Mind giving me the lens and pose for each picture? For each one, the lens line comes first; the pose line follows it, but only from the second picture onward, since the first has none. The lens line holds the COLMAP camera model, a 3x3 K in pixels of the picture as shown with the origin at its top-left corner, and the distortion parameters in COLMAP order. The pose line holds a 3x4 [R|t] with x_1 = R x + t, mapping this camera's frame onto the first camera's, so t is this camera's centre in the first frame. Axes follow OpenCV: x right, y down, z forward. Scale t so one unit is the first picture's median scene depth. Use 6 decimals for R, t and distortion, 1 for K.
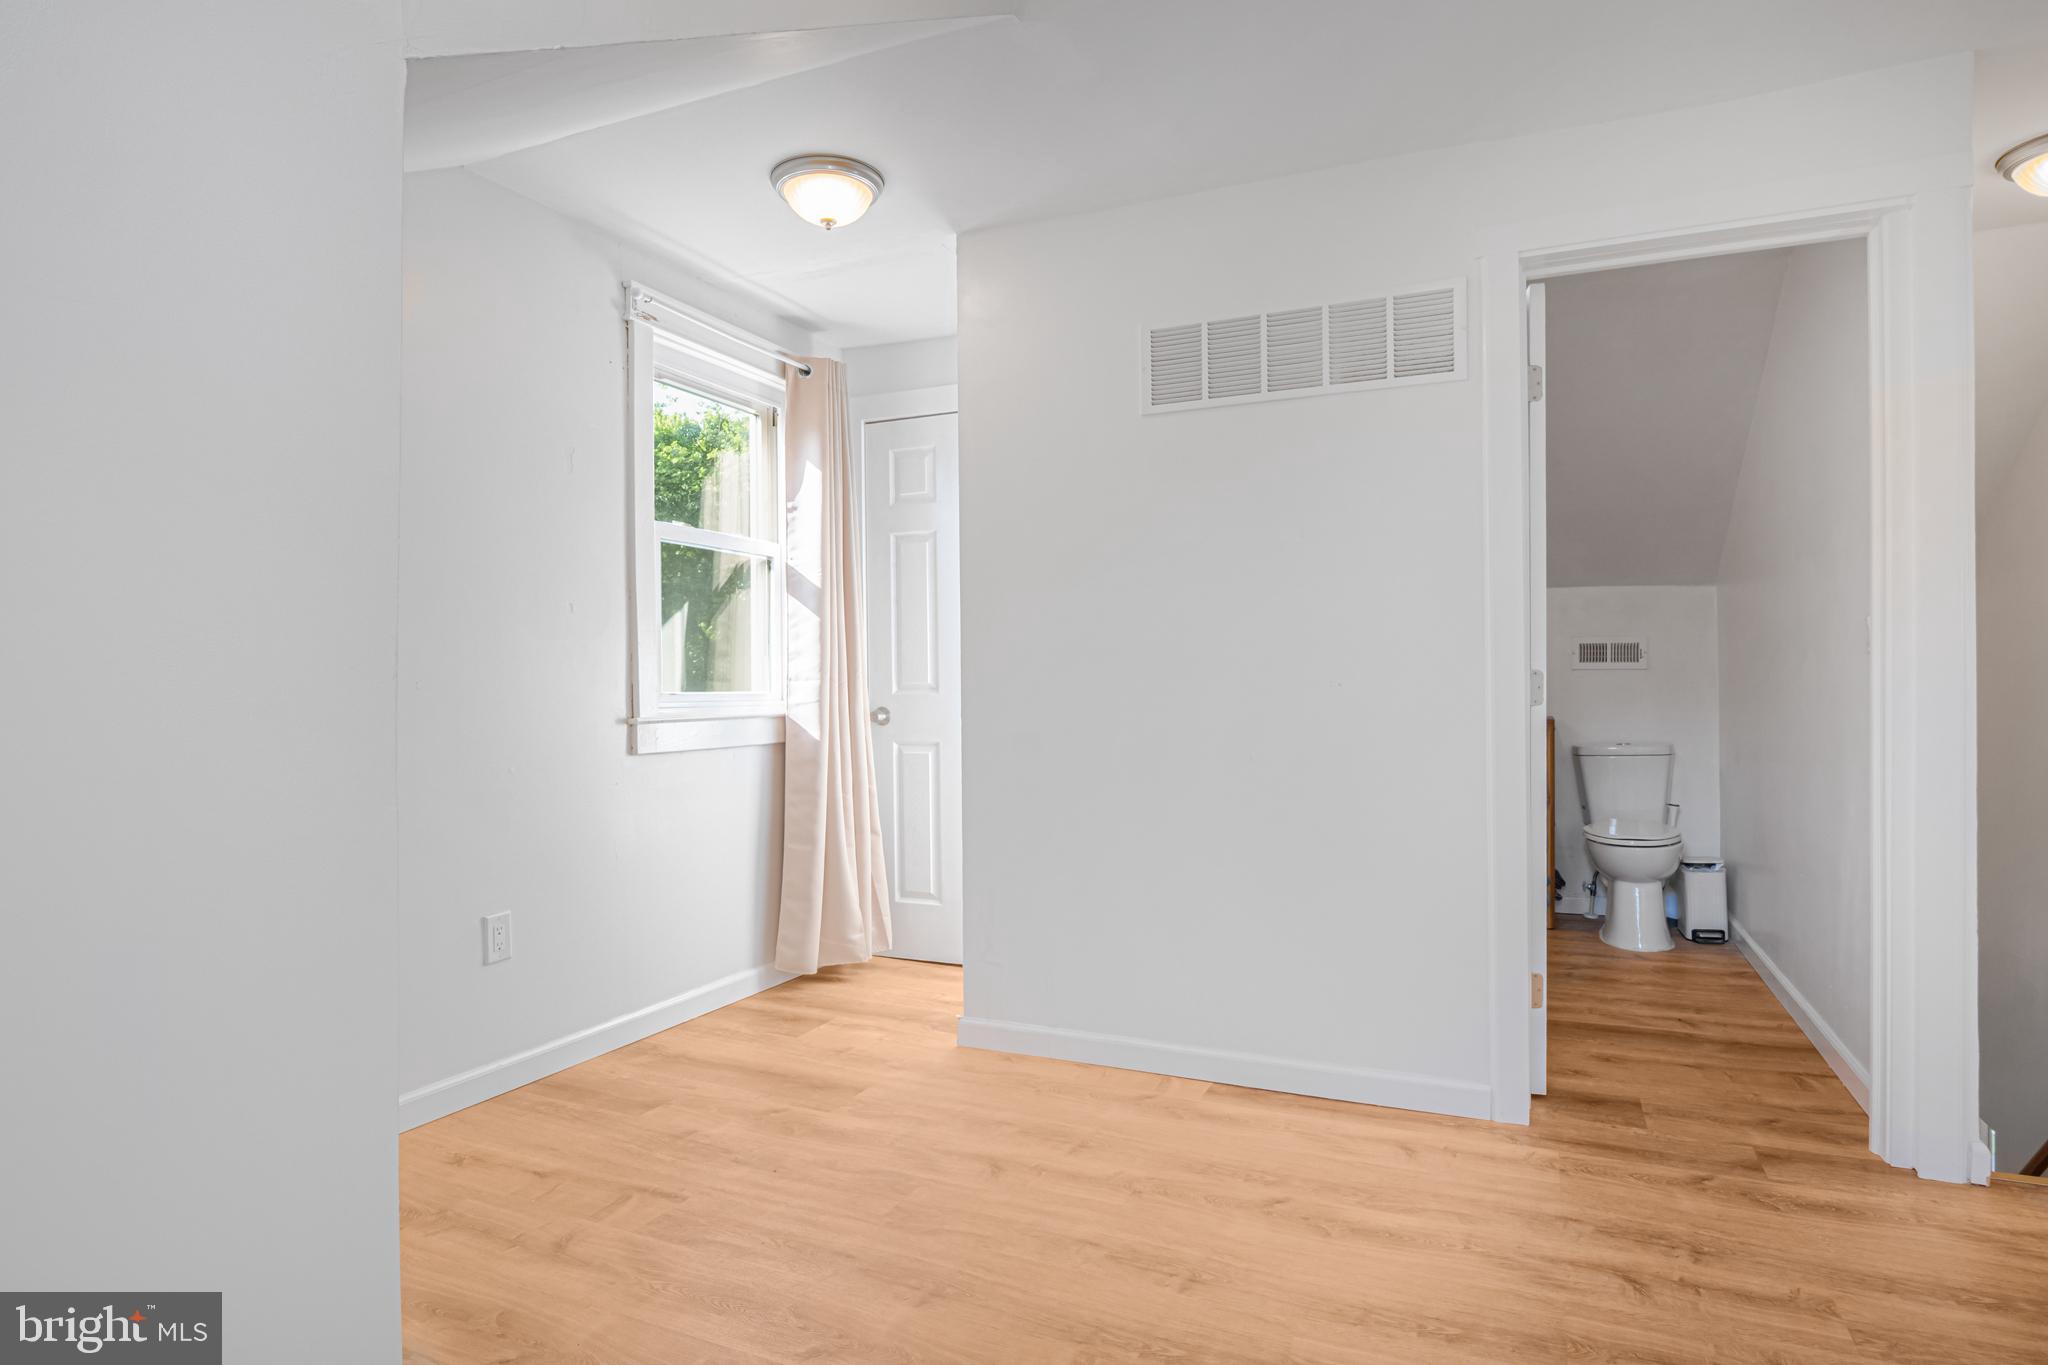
lens RADIAL K [[1091.9, 0, 1015.7], [0, 1091.9, 684.5], [0, 0, 1]] dist [-0.008803, -0.004158]
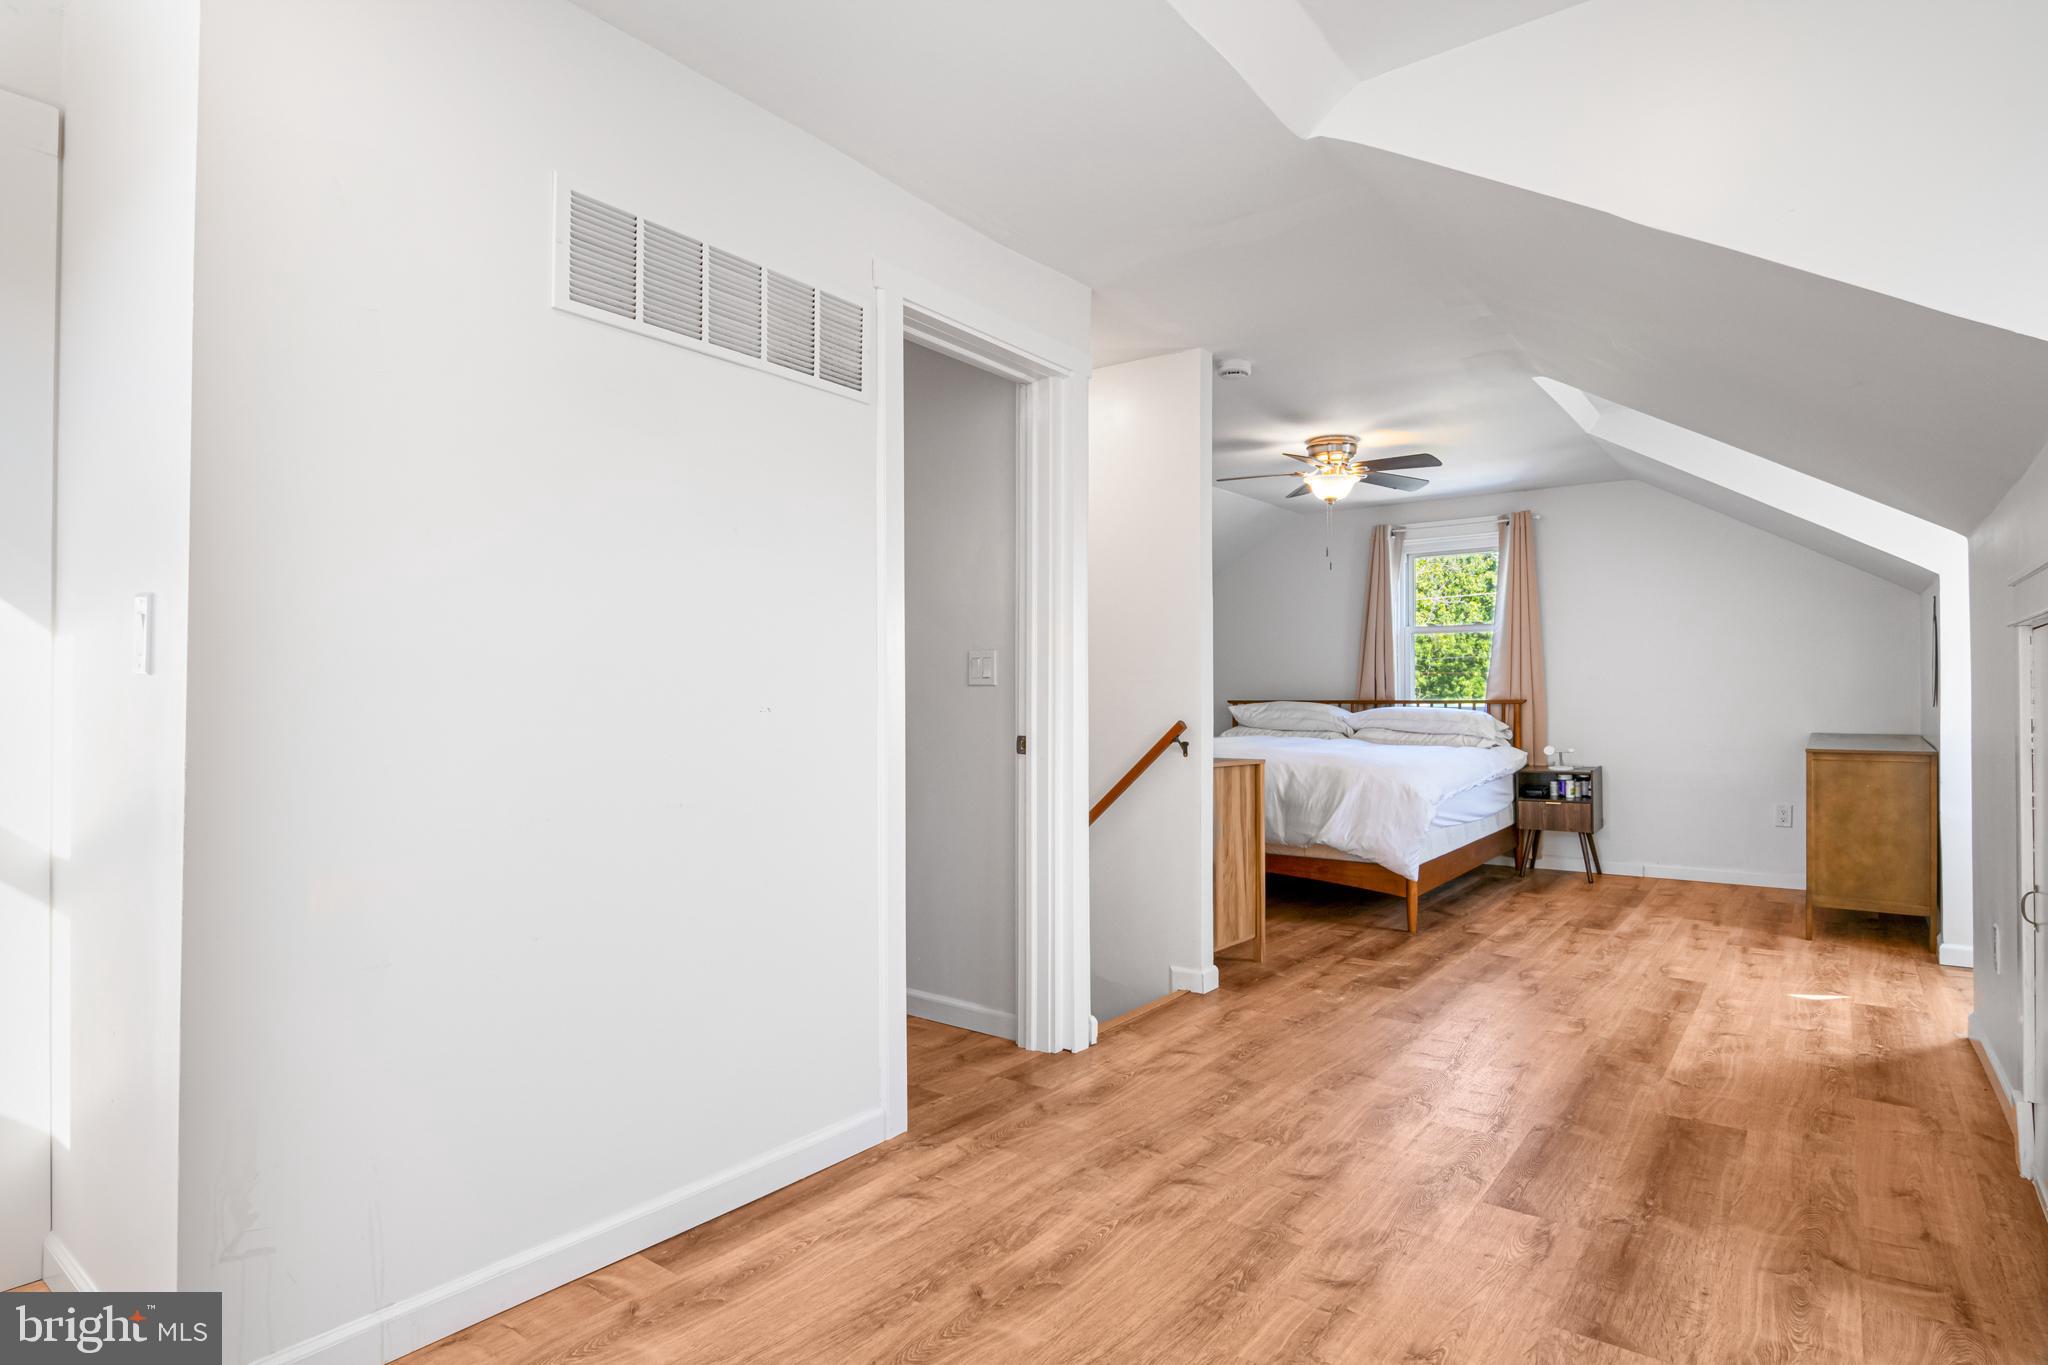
lens RADIAL K [[1091.9, 0, 1021.9], [0, 1091.9, 685.9], [0, 0, 1]] dist [-0.008803, -0.004158]
pose [[0.236698, 0.019400, 0.971390, -0.524929], [-0.003821, 0.999811, -0.019037, -0.003129], [-0.971576, 0.000795, 0.236728, 0.637327]]
